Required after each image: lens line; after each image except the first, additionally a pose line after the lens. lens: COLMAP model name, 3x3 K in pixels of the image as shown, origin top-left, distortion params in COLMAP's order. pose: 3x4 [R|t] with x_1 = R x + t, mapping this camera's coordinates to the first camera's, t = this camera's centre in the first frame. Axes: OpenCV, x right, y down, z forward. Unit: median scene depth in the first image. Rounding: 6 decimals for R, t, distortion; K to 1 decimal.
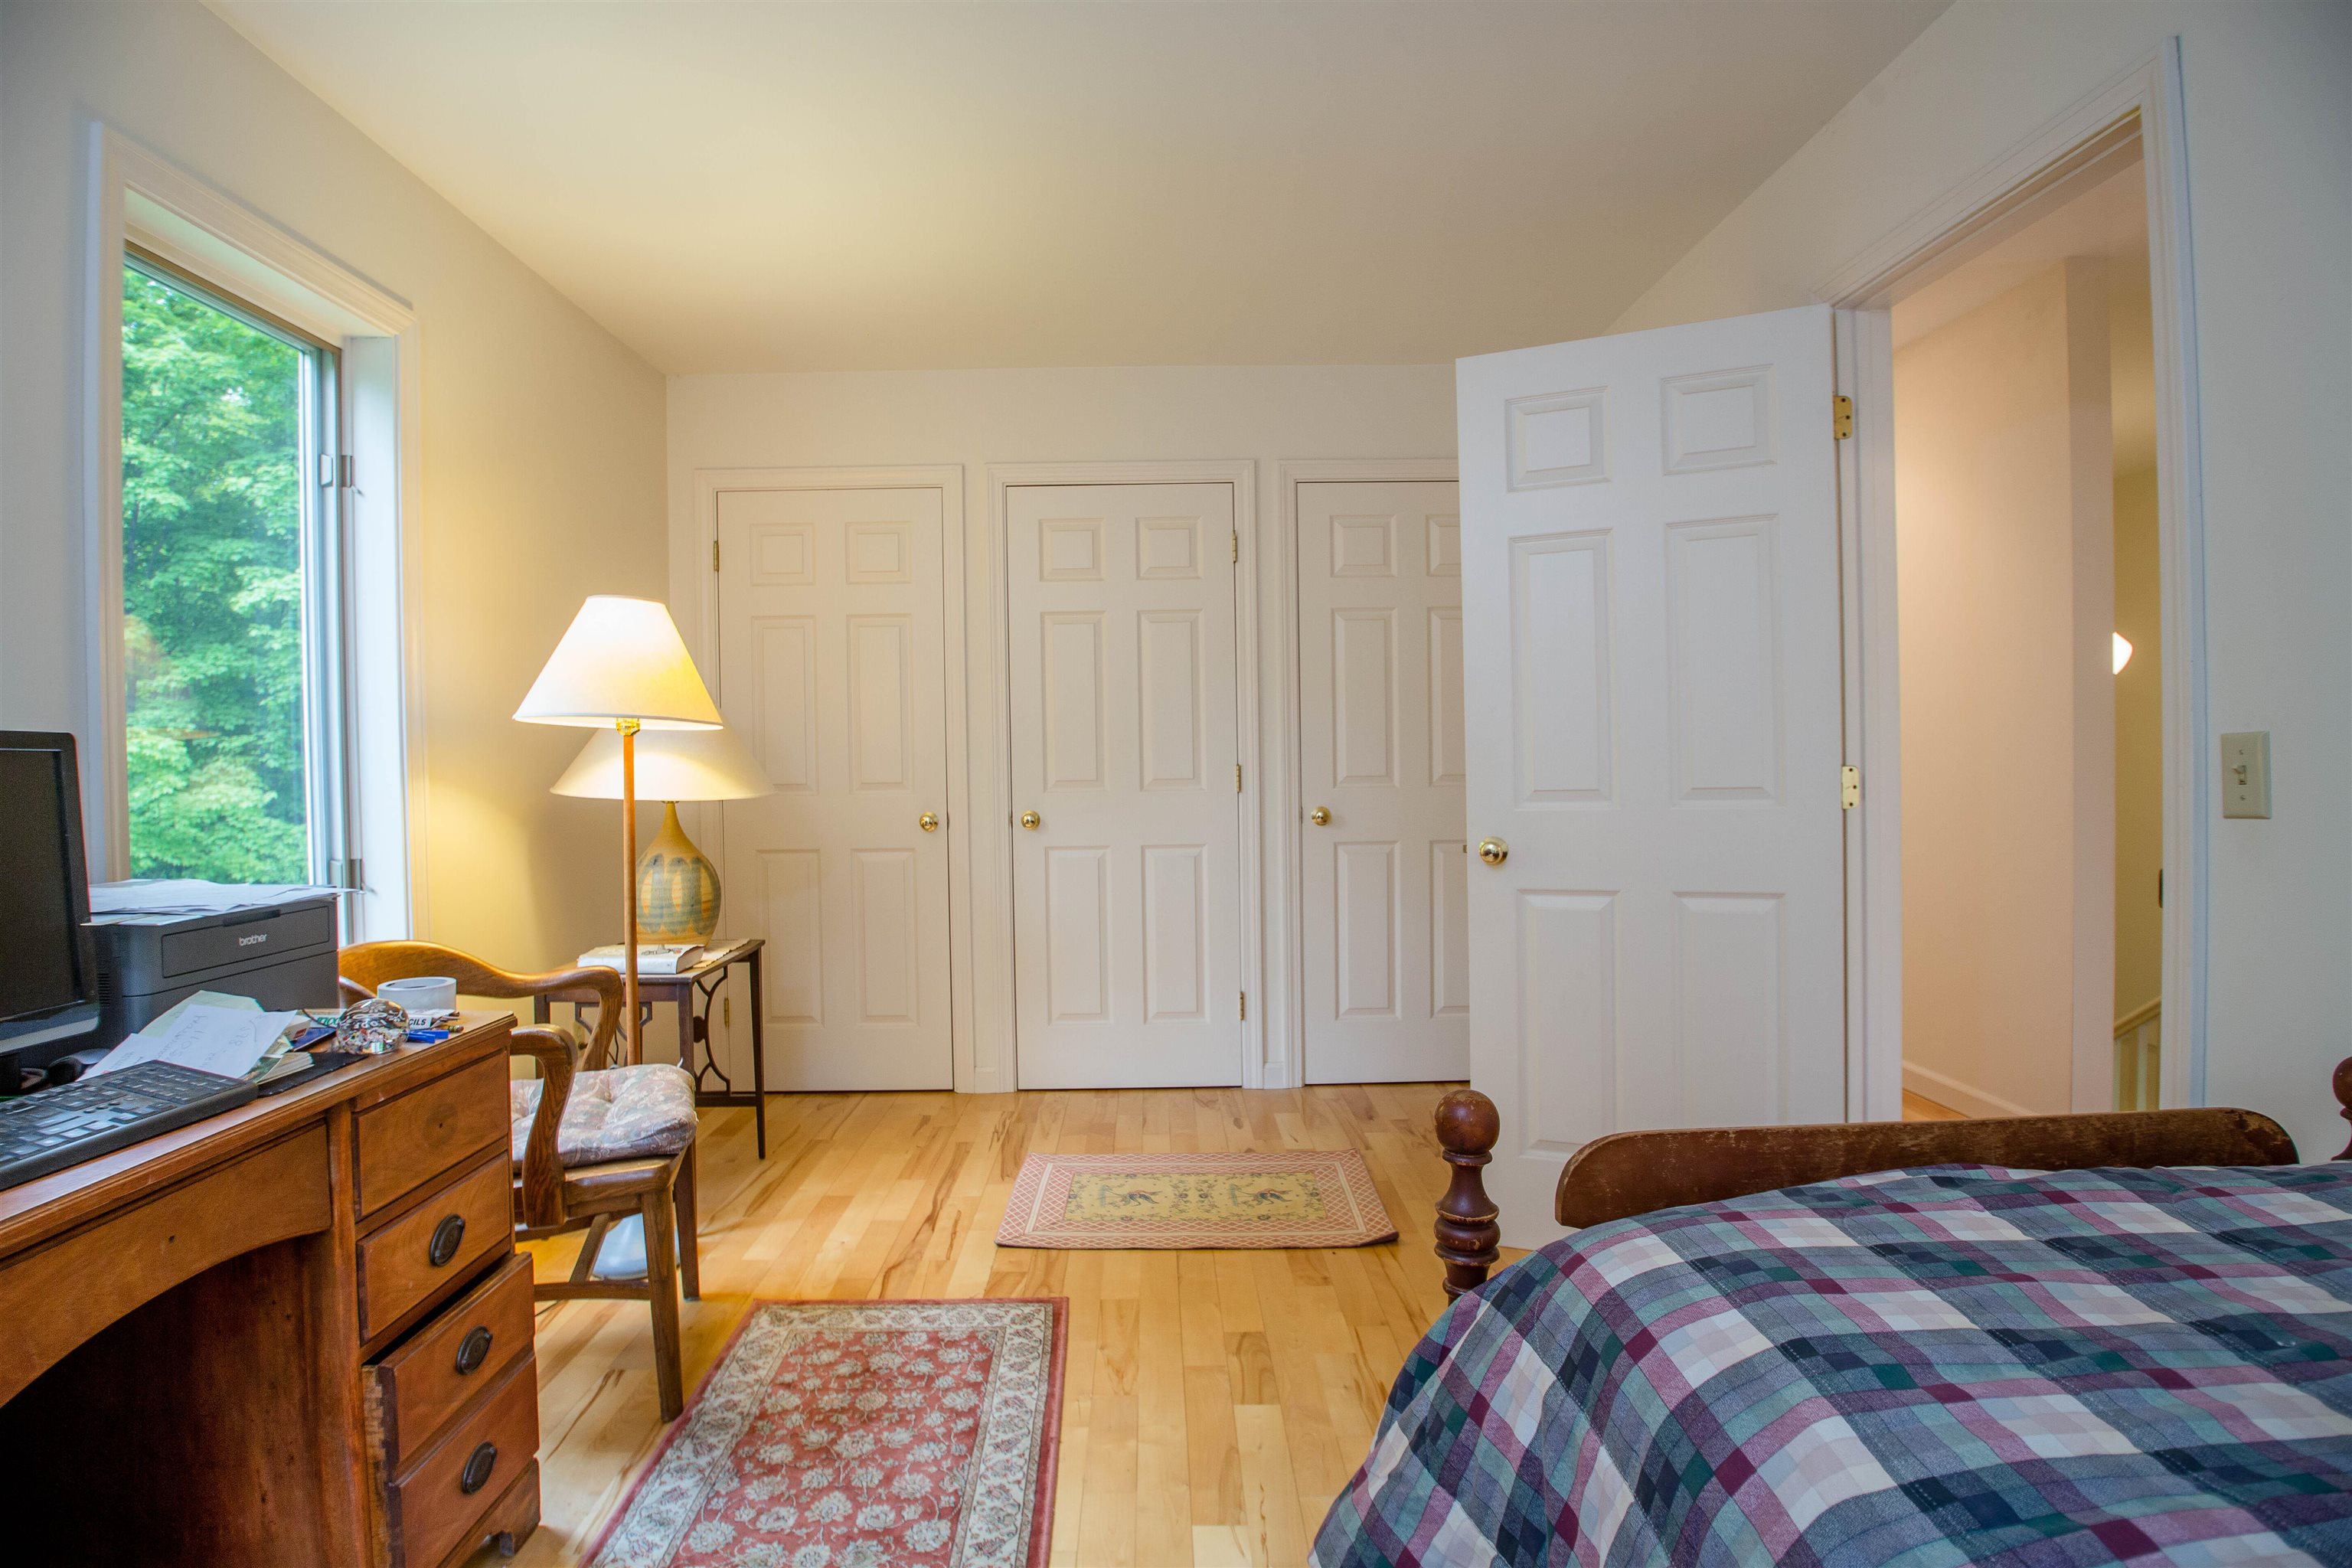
lens RADIAL K [[1145.7, 0, 1159.6], [0, 1145.7, 782.2], [0, 0, 1]] dist [-0.048305, -0.000165]
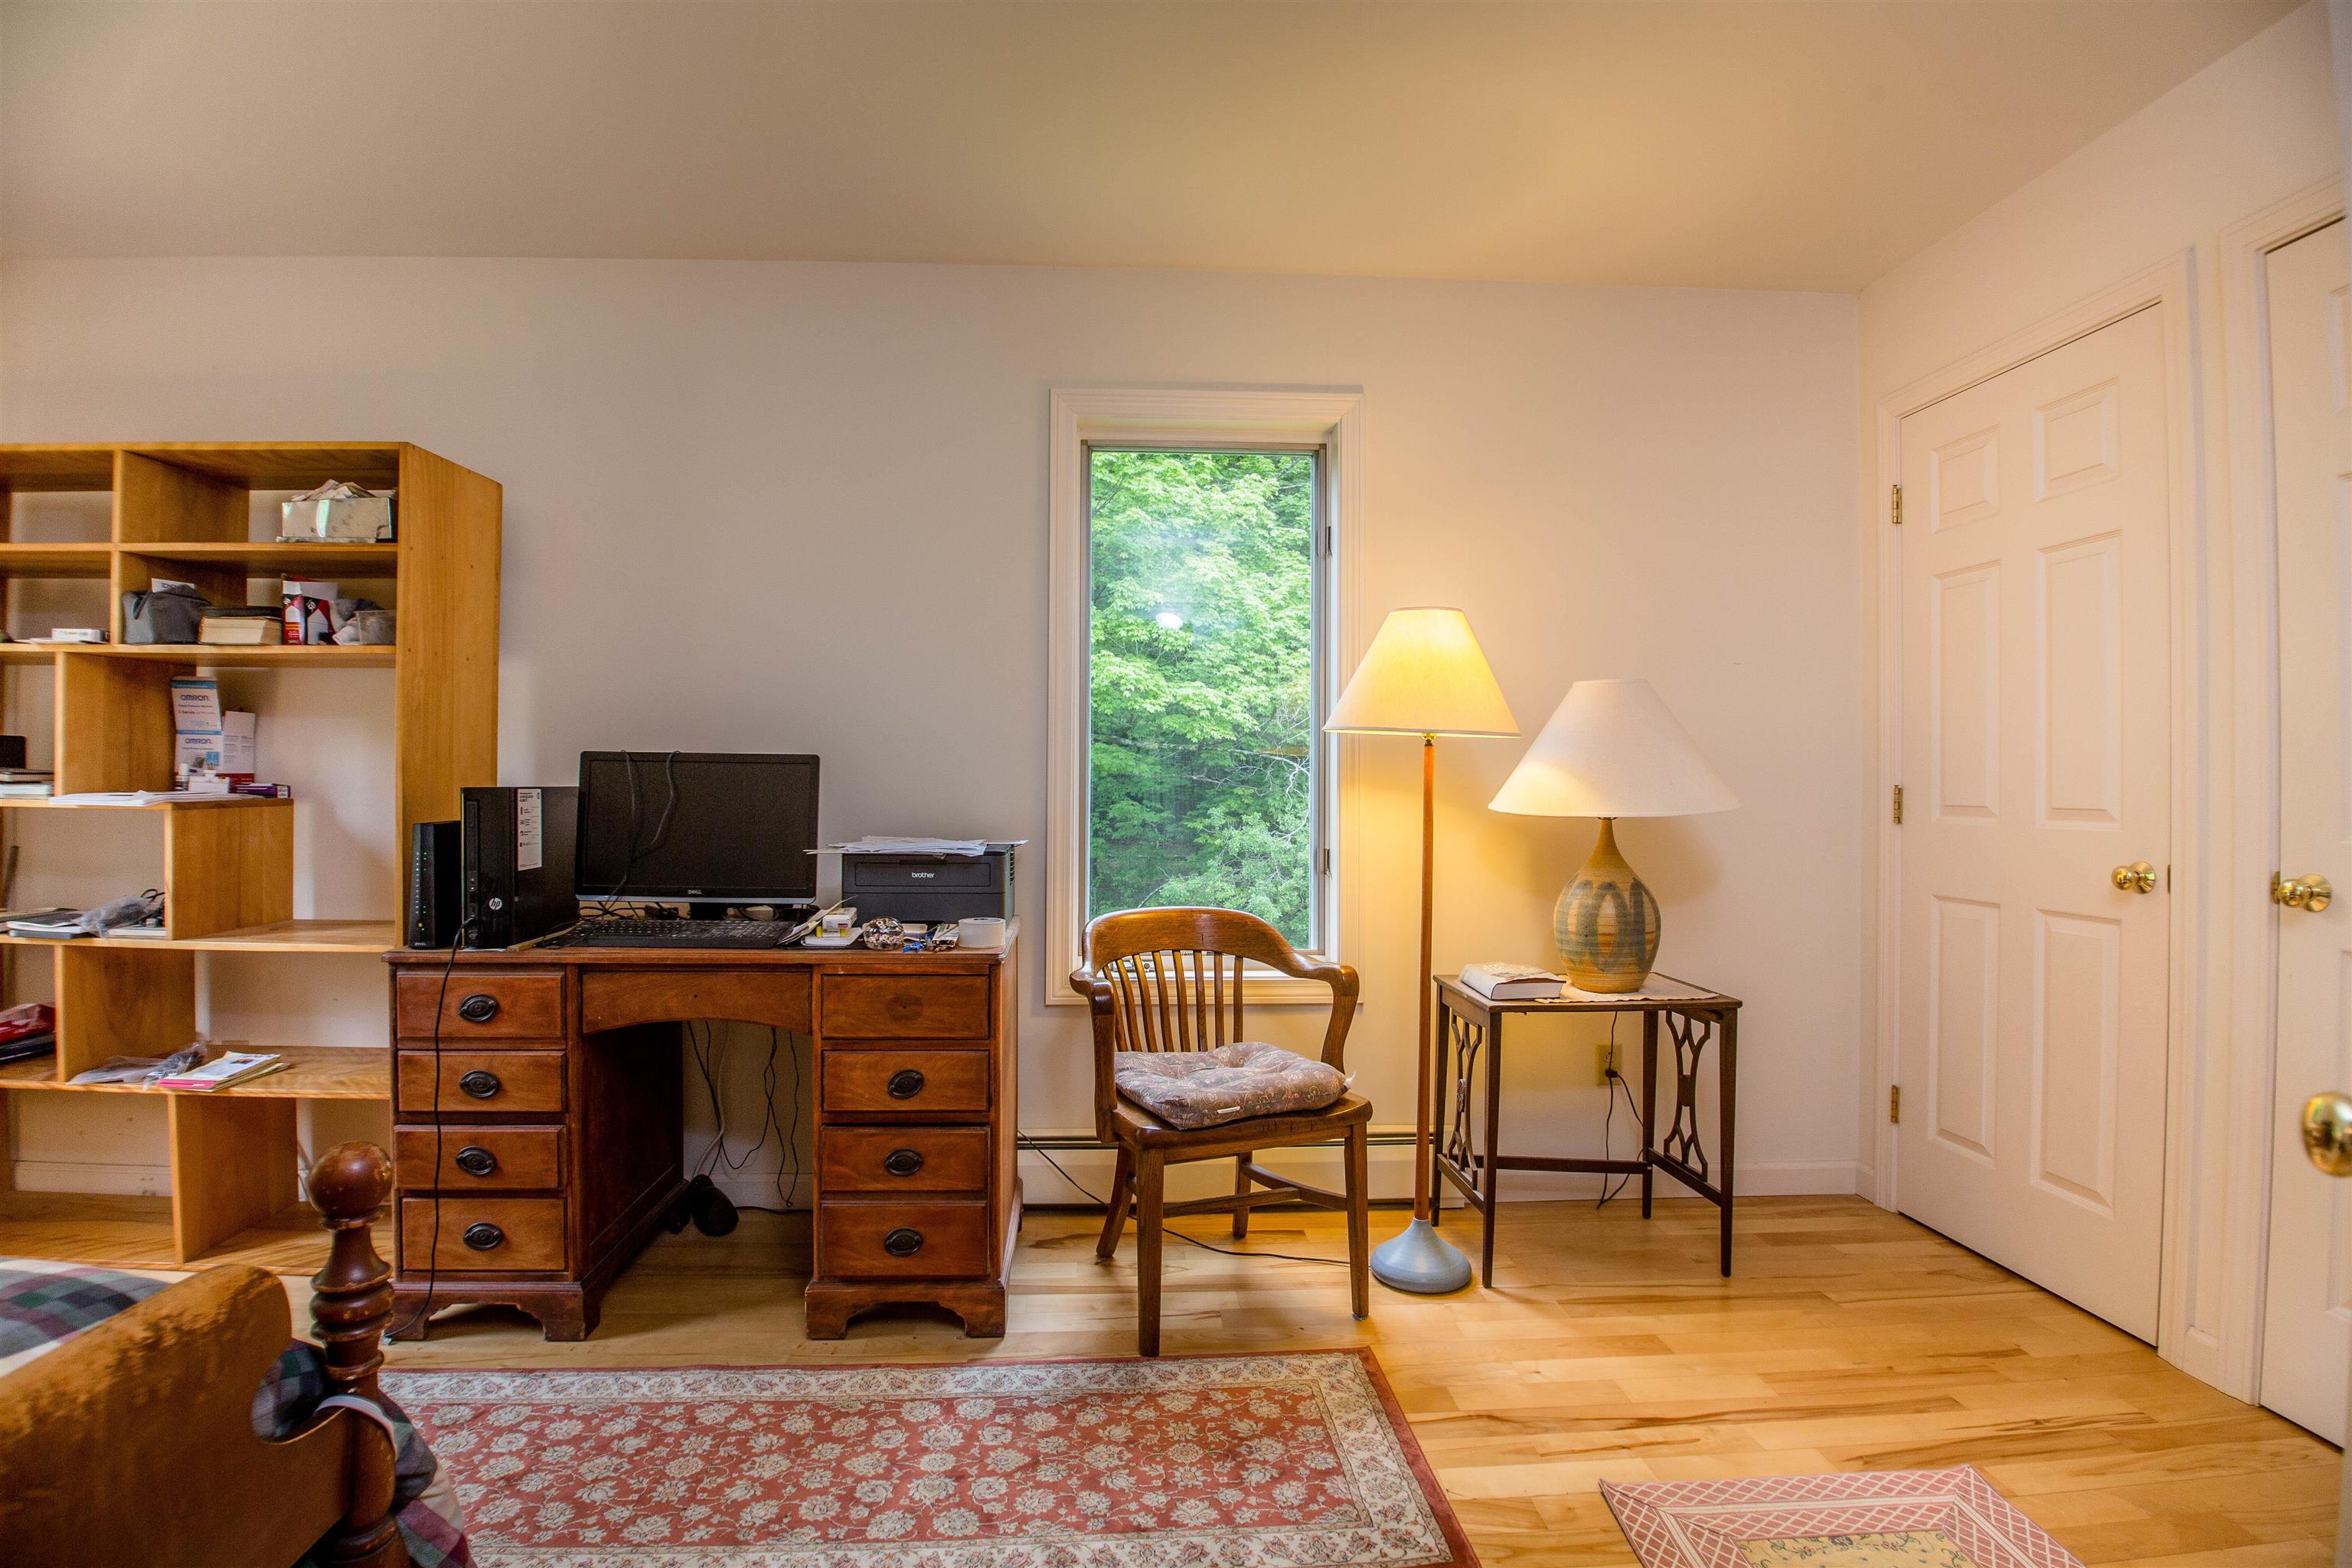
lens RADIAL K [[1145.7, 0, 1159.6], [0, 1145.7, 782.2], [0, 0, 1]] dist [-0.048305, -0.000165]
pose [[0.036810, 0.010770, -0.999264, 0.651952], [-0.021865, 0.999711, 0.009969, -0.017467], [0.999083, 0.021482, 0.037035, 0.900892]]
